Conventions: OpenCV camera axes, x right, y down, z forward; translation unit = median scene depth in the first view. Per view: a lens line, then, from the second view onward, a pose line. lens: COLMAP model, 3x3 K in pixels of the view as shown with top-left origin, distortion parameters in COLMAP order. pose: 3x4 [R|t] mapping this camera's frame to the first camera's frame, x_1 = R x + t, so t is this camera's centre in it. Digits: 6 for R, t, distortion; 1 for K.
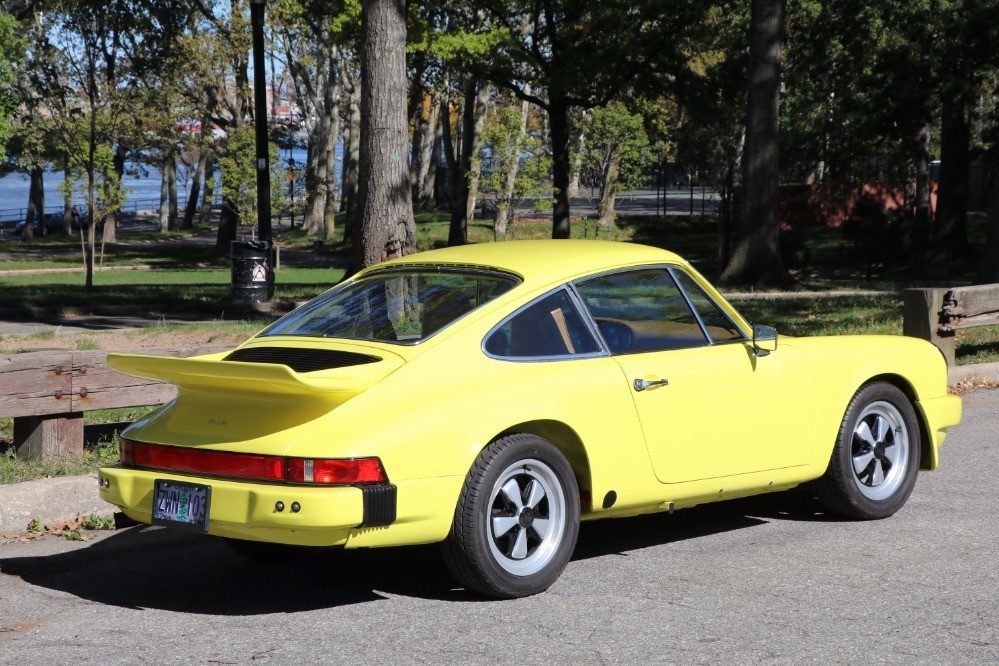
lens RADIAL K [[2698.1, 0, 475.2], [0, 2698.1, 335.0], [0, 0, 1]] dist [0.434914, 1.169064]
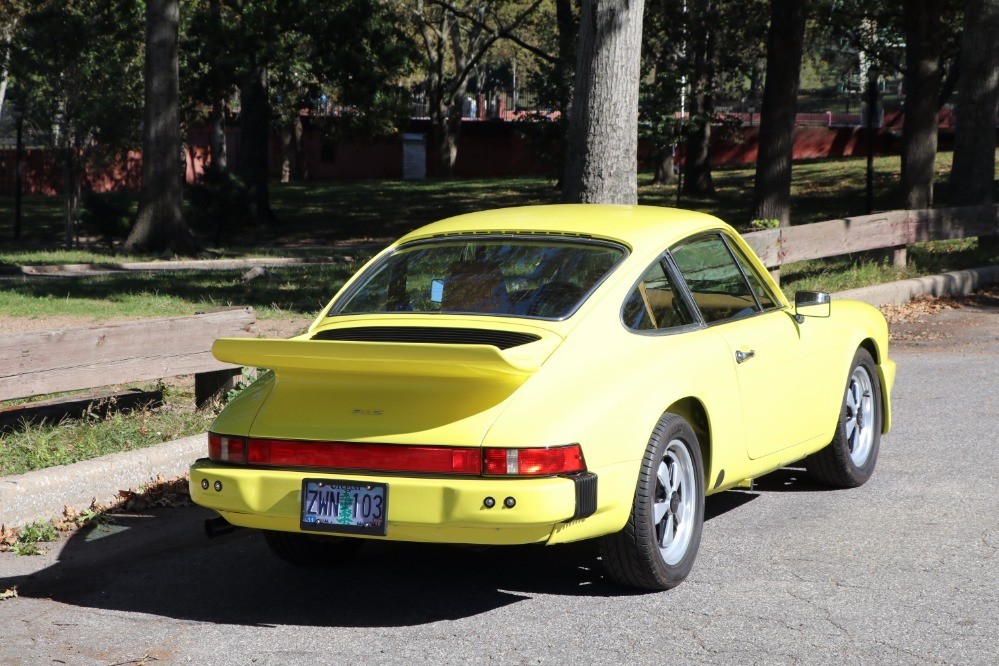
lens RADIAL K [[2698.1, 0, 475.2], [0, 2698.1, 335.0], [0, 0, 1]] dist [0.434914, 1.169064]
pose [[0.923395, -0.026373, 0.382944, -0.403318], [0.021630, 0.999627, 0.016687, -0.007226], [-0.383242, -0.007126, 0.923621, 0.165761]]
